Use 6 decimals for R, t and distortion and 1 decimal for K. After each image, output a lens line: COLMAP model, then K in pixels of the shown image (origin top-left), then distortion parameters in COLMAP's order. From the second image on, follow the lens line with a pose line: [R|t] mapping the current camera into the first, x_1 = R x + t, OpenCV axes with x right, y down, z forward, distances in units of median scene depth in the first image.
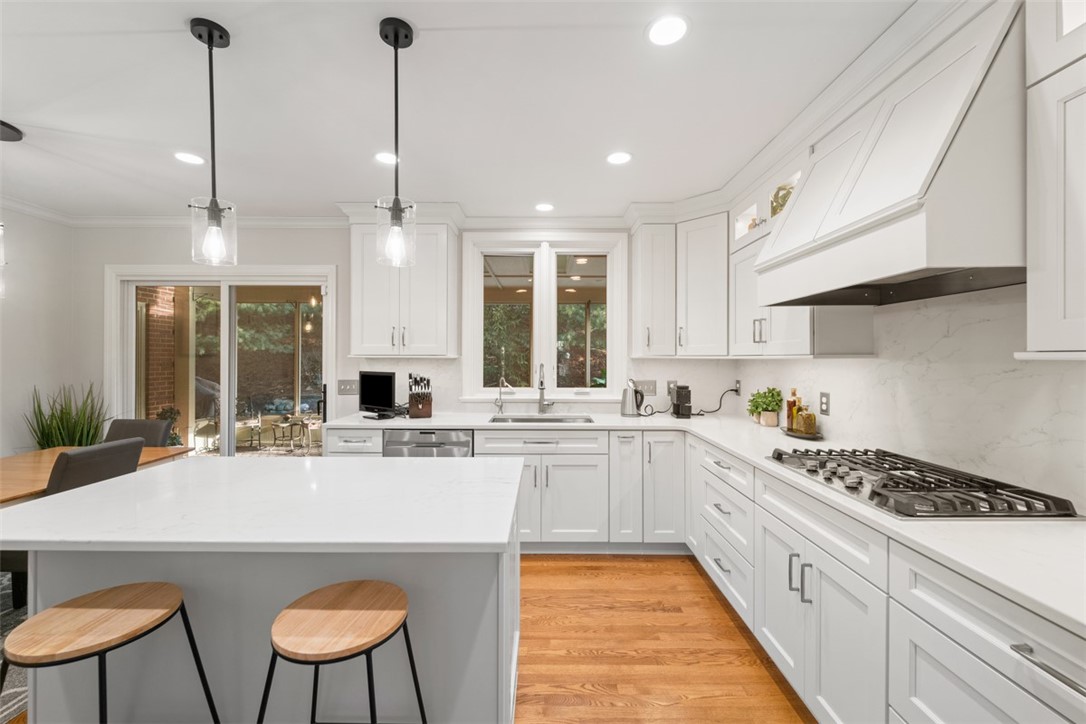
lens RADIAL K [[441.0, 0, 541.7], [0, 441.0, 357.8], [0, 0, 1]] dist [-0.000341, -0.003273]
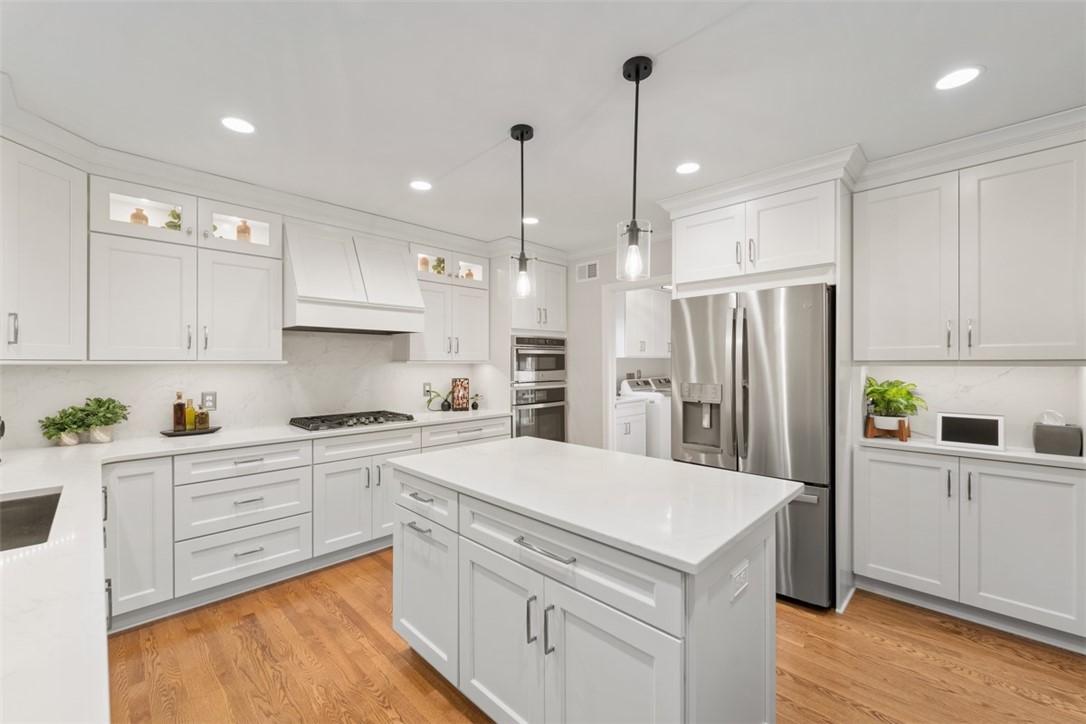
lens RADIAL K [[441.0, 0, 559.3], [0, 441.0, 360.5], [0, 0, 1]] dist [-0.000341, -0.003273]
pose [[-0.745753, 0.002758, 0.666217, -0.704131], [-0.000909, 0.999986, -0.005158, -0.001039], [-0.666222, -0.004452, -0.745740, 1.023554]]
